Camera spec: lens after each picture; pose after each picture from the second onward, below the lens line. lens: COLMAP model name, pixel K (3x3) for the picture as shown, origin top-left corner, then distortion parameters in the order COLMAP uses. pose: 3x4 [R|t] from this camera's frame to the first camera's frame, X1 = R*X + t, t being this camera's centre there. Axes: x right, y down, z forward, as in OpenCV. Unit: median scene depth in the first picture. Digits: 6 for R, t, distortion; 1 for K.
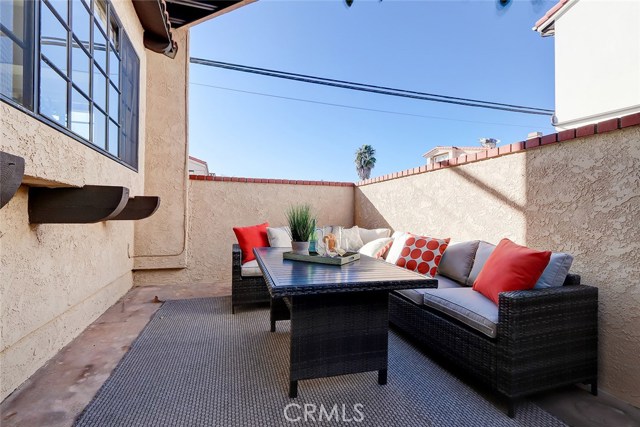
lens RADIAL K [[305.4, 0, 317.7], [0, 305.4, 212.7], [0, 0, 1]] dist [0.005139, -0.002642]
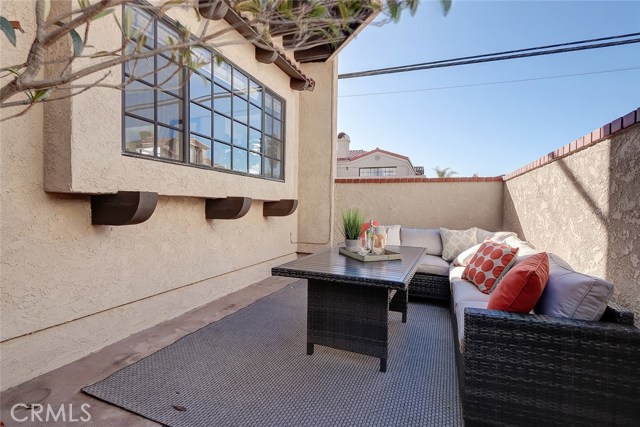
lens RADIAL K [[305.4, 0, 314.8], [0, 305.4, 214.7], [0, 0, 1]] dist [0.005139, -0.002642]
pose [[0.783339, 0.018979, -0.621305, 0.567749], [-0.001465, 0.999587, 0.028688, -0.034889], [0.621593, -0.021562, 0.783044, -0.015265]]
